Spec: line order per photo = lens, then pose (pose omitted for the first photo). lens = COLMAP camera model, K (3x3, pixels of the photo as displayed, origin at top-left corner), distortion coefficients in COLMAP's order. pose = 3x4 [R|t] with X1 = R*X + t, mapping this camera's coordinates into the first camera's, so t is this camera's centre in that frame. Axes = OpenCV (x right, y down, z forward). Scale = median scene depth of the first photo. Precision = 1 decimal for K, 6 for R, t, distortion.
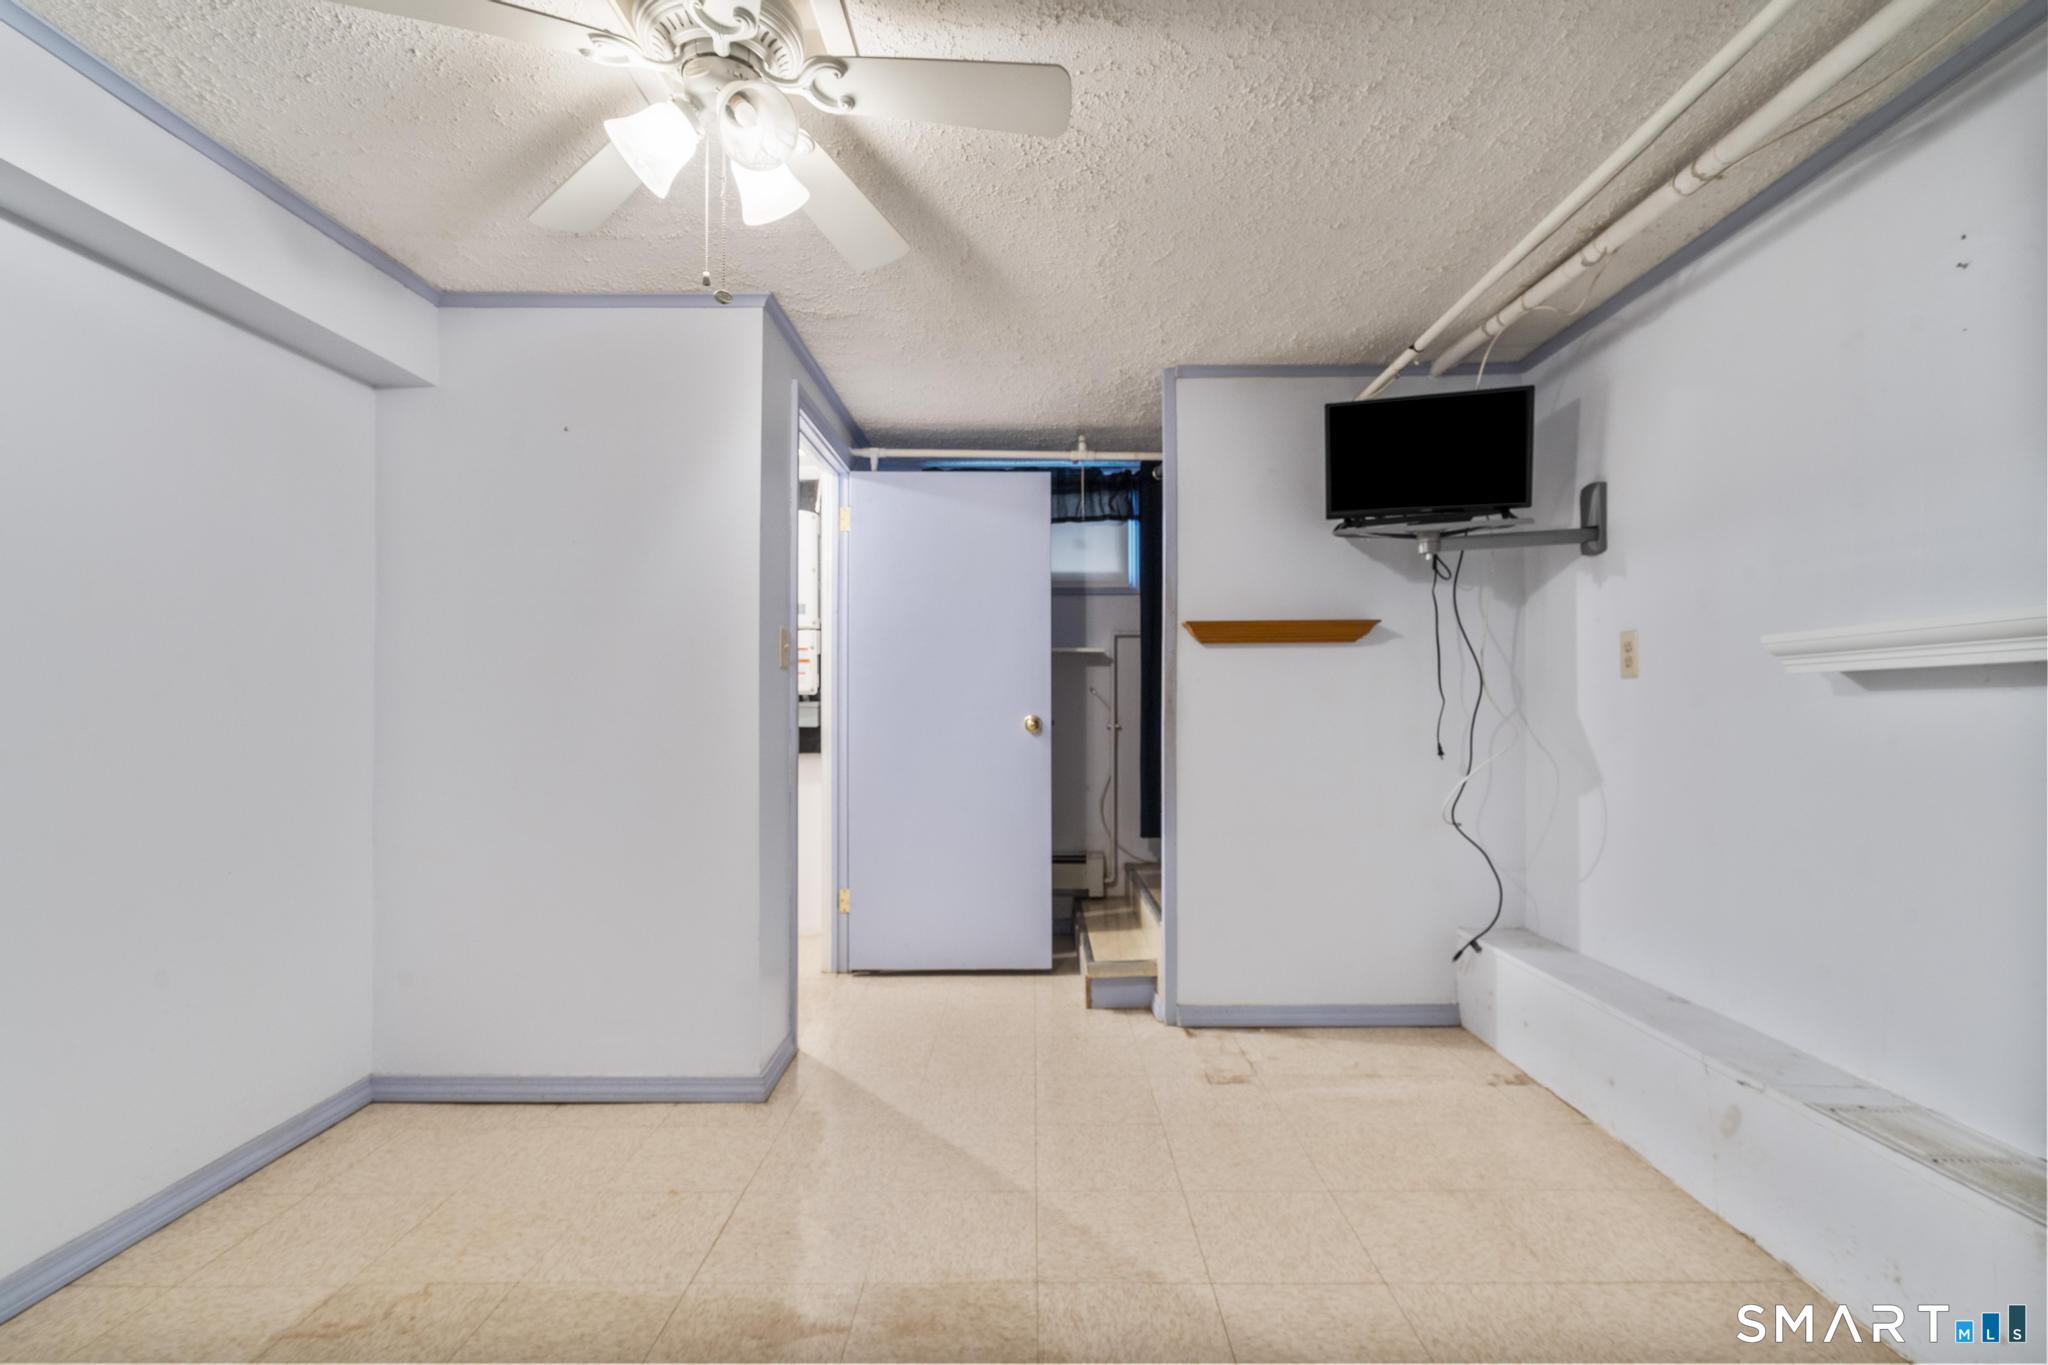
lens RADIAL K [[919.0, 0, 1030.7], [0, 919.0, 692.5], [0, 0, 1]] dist [-0.007874, 0.004345]
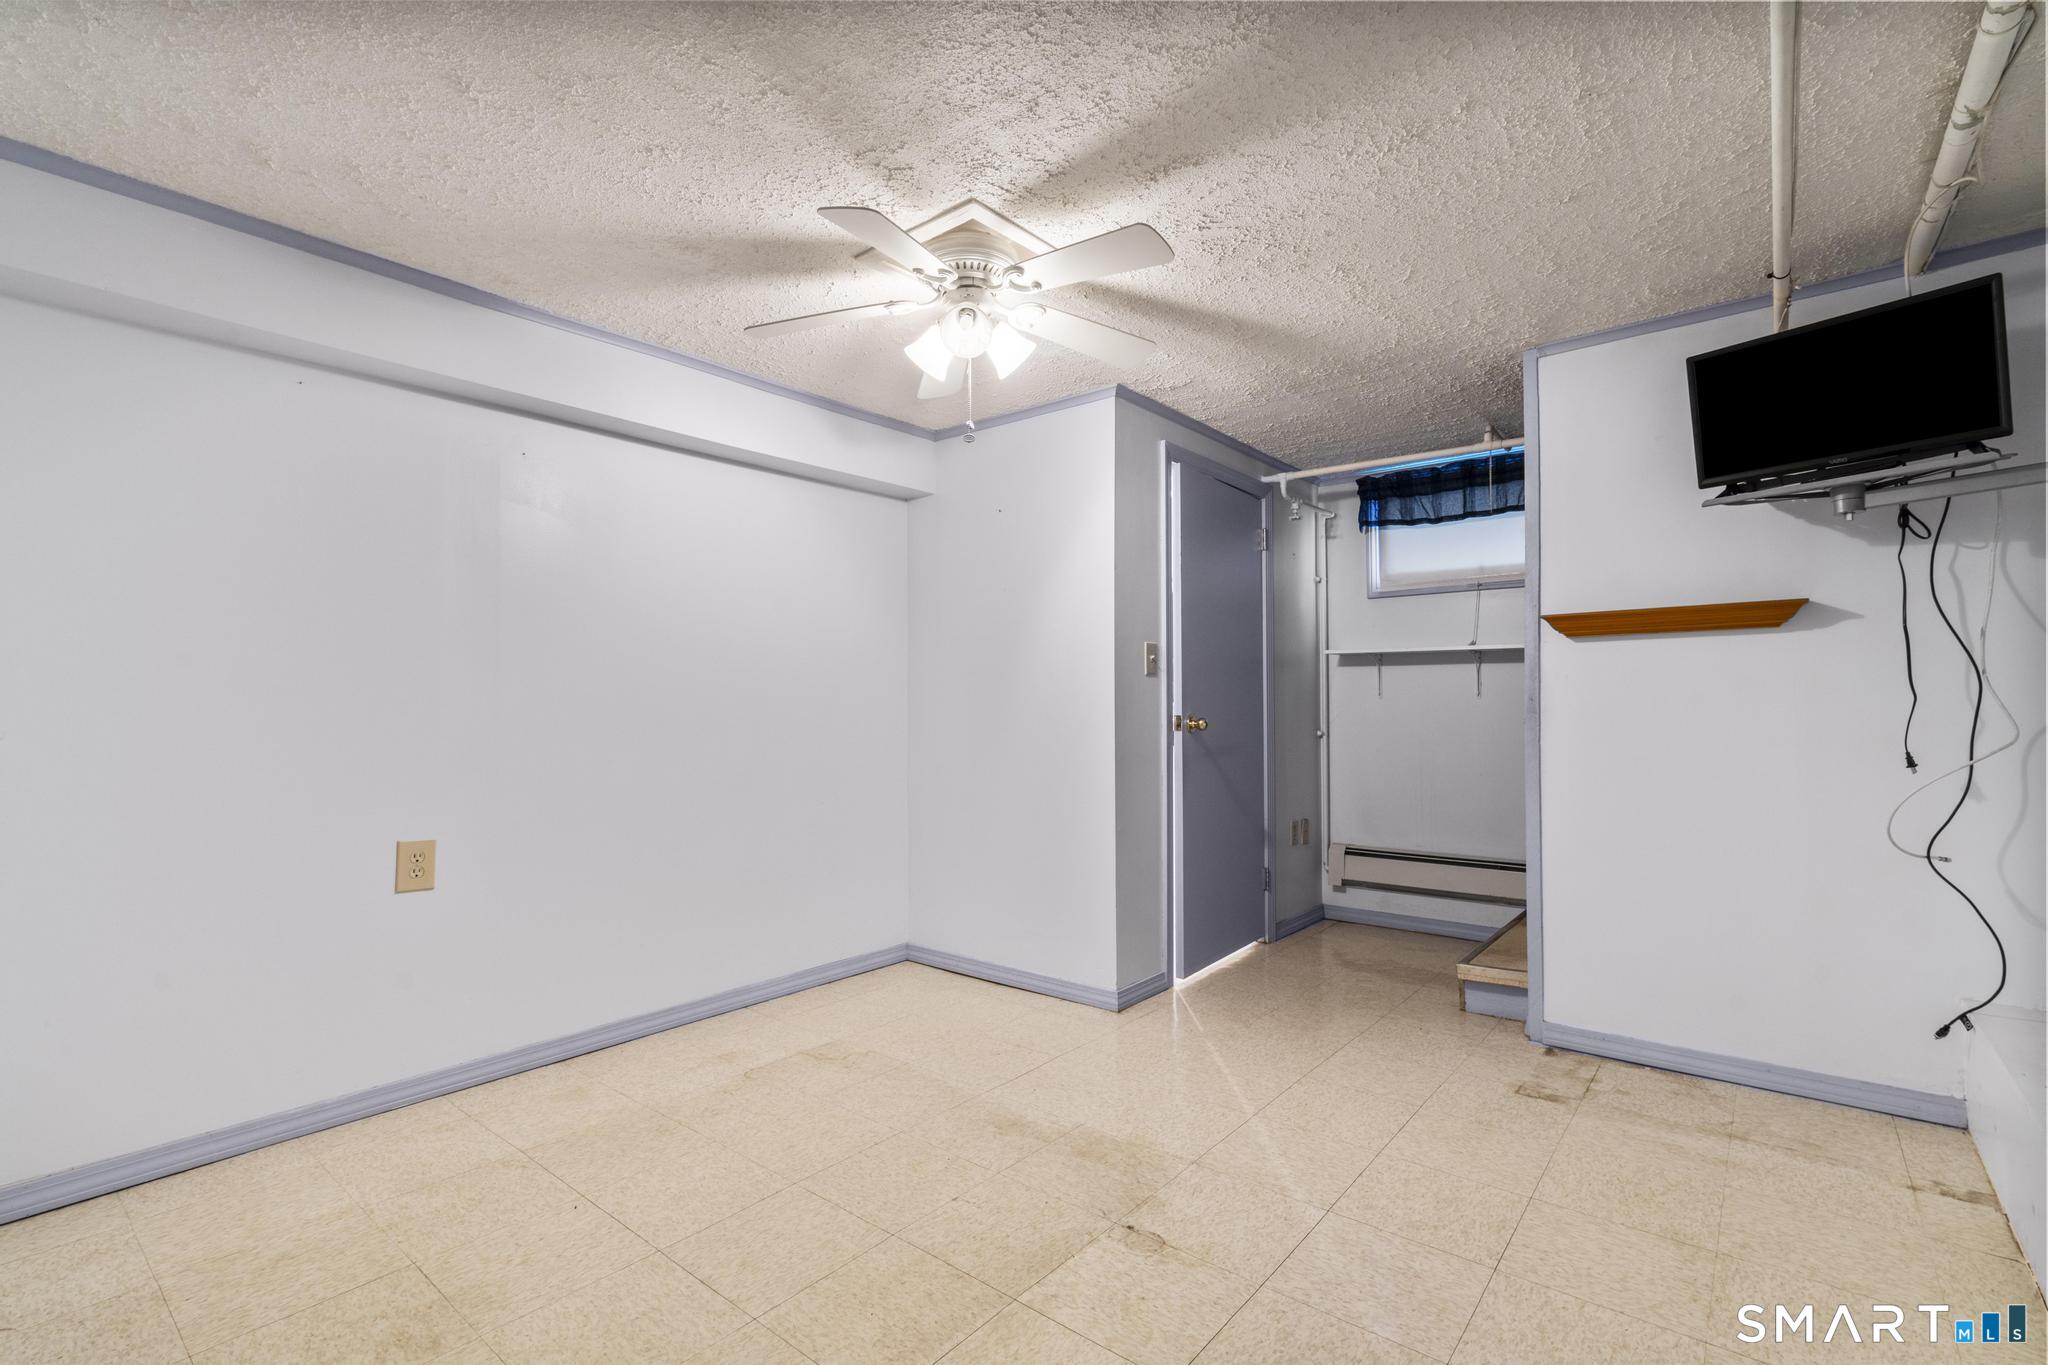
lens RADIAL K [[919.0, 0, 1030.7], [0, 919.0, 692.5], [0, 0, 1]] dist [-0.007874, 0.004345]
pose [[0.777450, -0.011149, -0.628846, 0.385419], [0.010918, 0.999931, -0.004231, 0.000438], [0.628851, -0.003576, 0.777518, -0.072123]]
